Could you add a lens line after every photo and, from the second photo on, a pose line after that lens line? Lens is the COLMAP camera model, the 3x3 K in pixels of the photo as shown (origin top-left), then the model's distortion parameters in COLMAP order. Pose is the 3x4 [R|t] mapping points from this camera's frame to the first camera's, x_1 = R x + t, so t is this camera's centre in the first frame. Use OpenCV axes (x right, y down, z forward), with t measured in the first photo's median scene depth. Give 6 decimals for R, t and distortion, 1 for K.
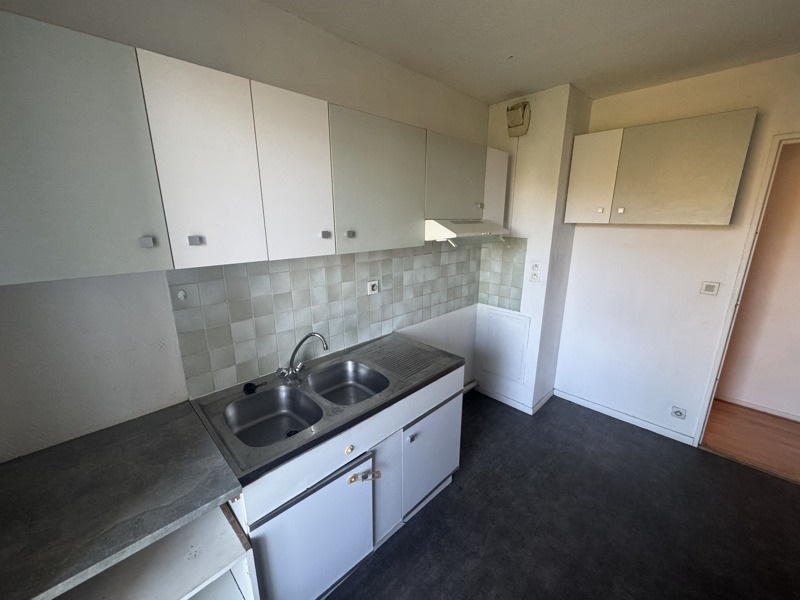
lens RADIAL K [[319.4, 0, 400.0], [0, 319.4, 300.0], [0, 0, 1]] dist [-0.001202, -0.000142]
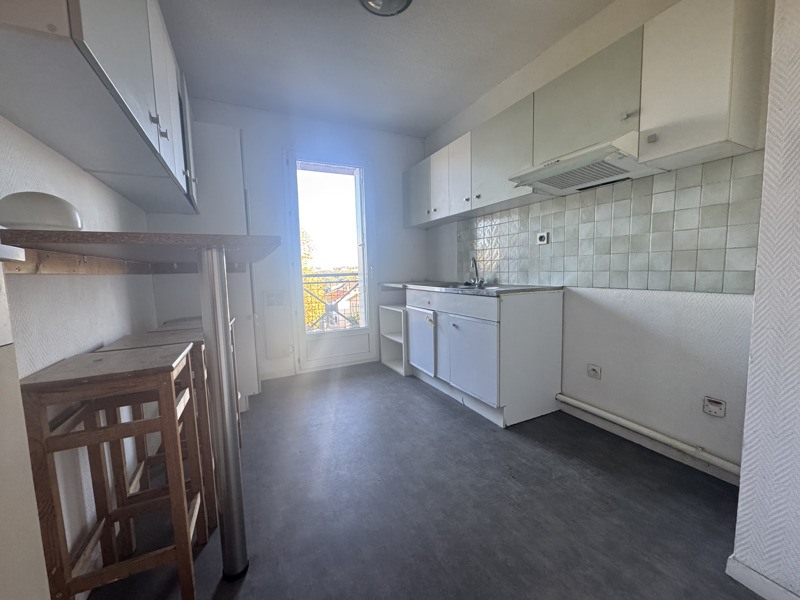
lens RADIAL K [[319.4, 0, 400.0], [0, 319.4, 300.0], [0, 0, 1]] dist [-0.001202, -0.000142]
pose [[-0.310573, 0.108643, -0.944321, 1.077417], [-0.207582, 0.961717, 0.178915, 0.067941], [0.927607, 0.251590, -0.276131, 0.814084]]
